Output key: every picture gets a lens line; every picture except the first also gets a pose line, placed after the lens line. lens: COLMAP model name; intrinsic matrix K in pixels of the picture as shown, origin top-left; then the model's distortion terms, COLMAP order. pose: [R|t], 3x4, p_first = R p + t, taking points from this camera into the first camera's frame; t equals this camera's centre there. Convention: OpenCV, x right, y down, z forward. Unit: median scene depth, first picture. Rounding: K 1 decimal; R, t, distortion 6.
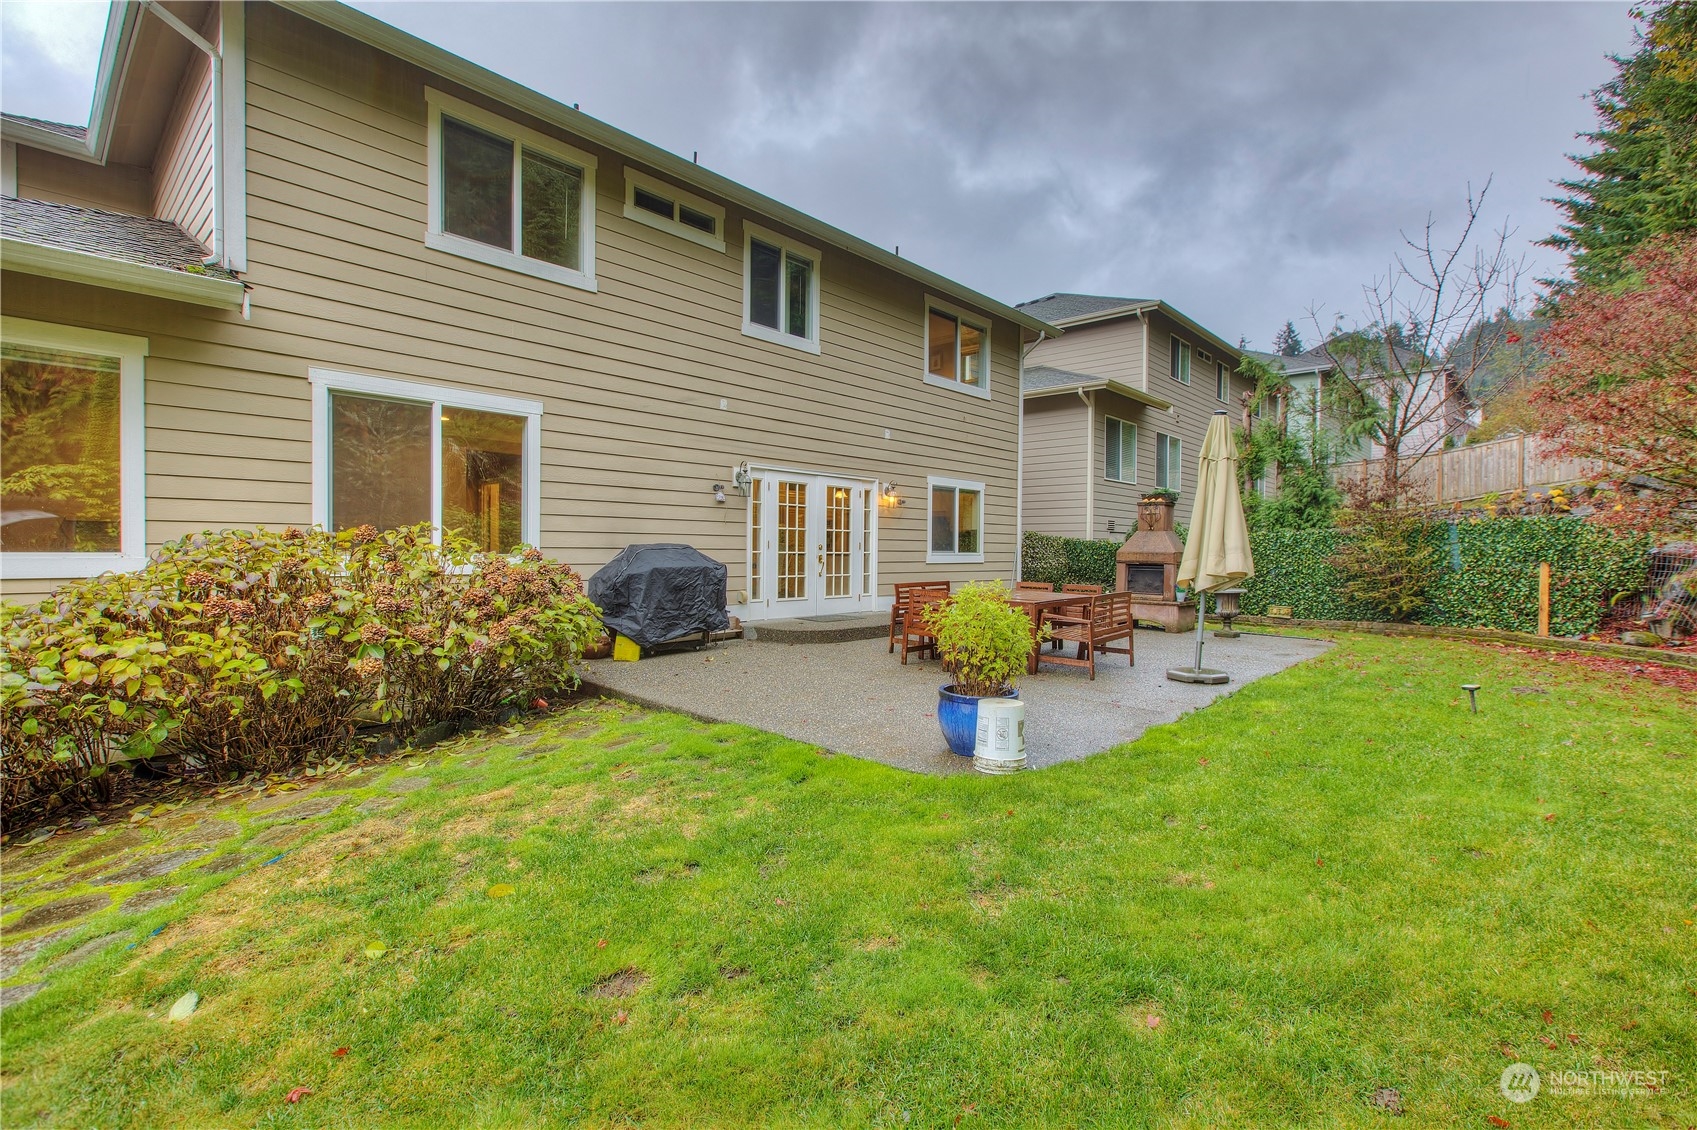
lens RADIAL K [[774.6, 0, 852.9], [0, 774.6, 552.7], [0, 0, 1]] dist [0.020633, -0.002846]
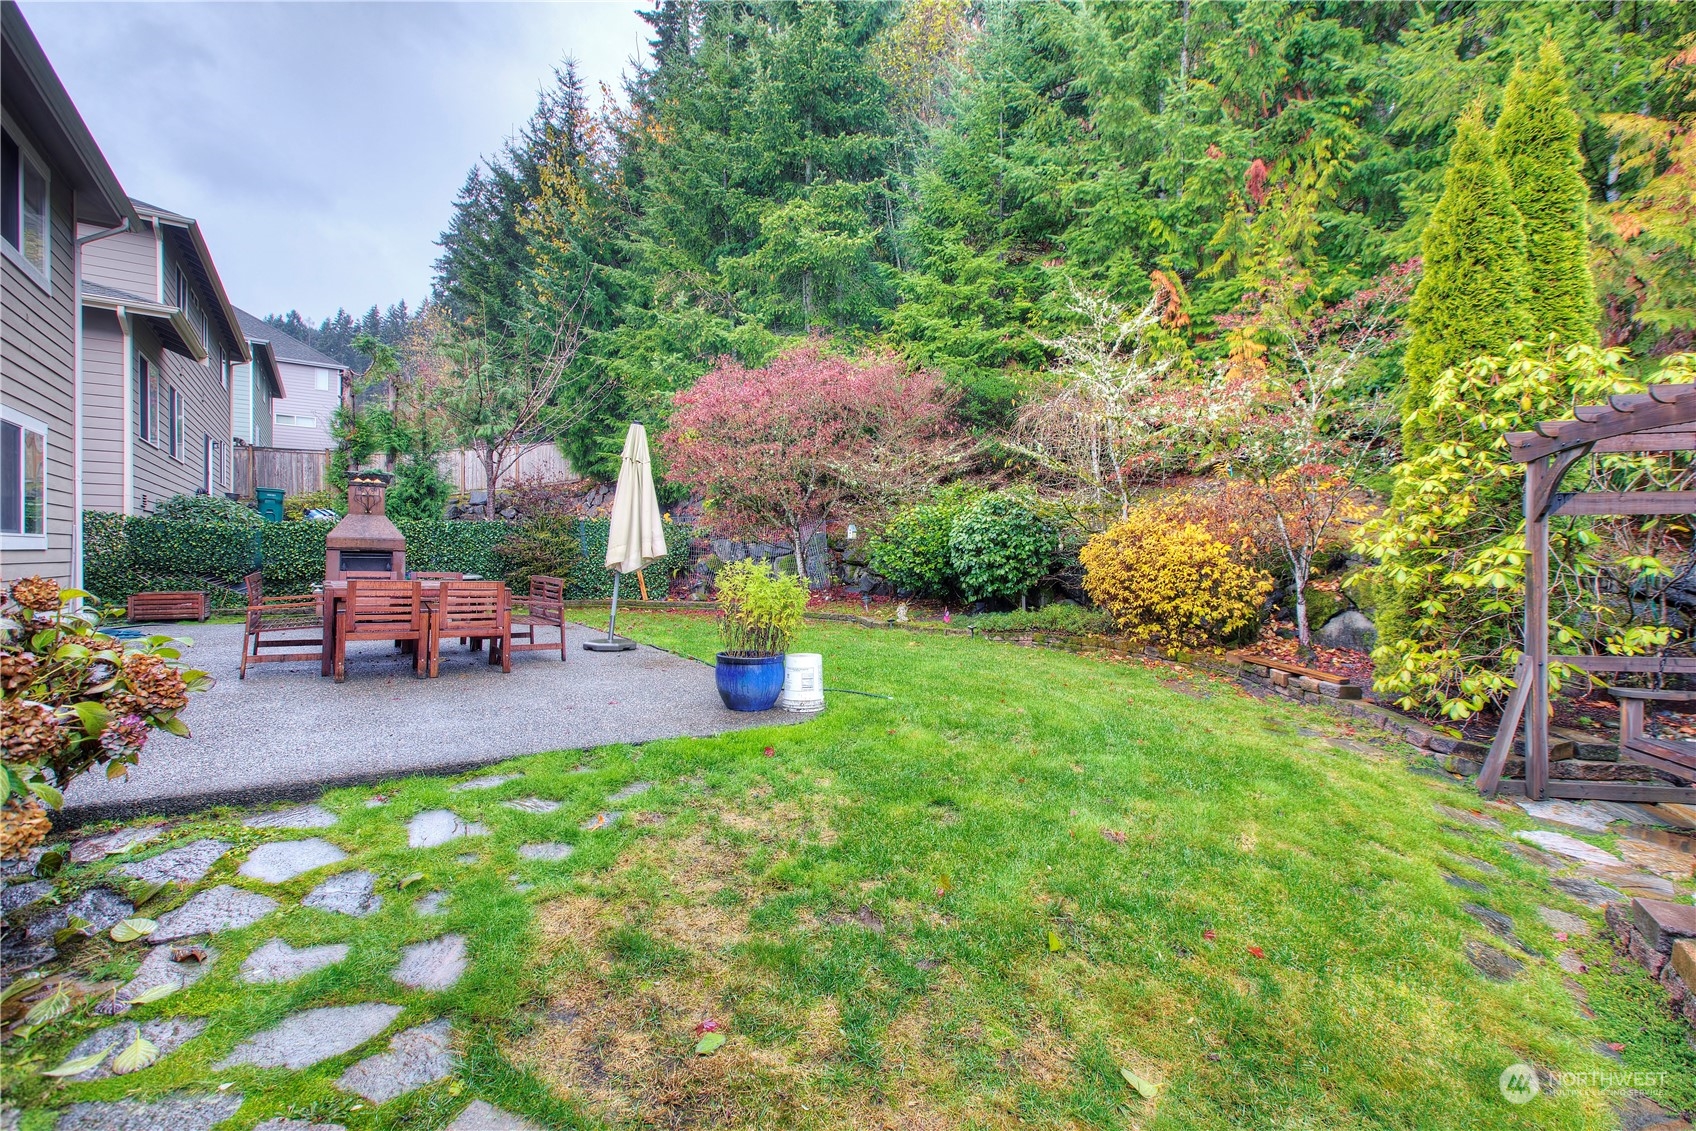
lens RADIAL K [[774.1, 0, 850.8], [0, 774.1, 570.3], [0, 0, 1]] dist [0.020633, -0.002846]
pose [[0.240989, -0.020584, 0.970309, -0.302085], [-0.011025, 0.999652, 0.023945, 0.007400], [-0.970465, -0.016468, 0.240678, 0.196599]]
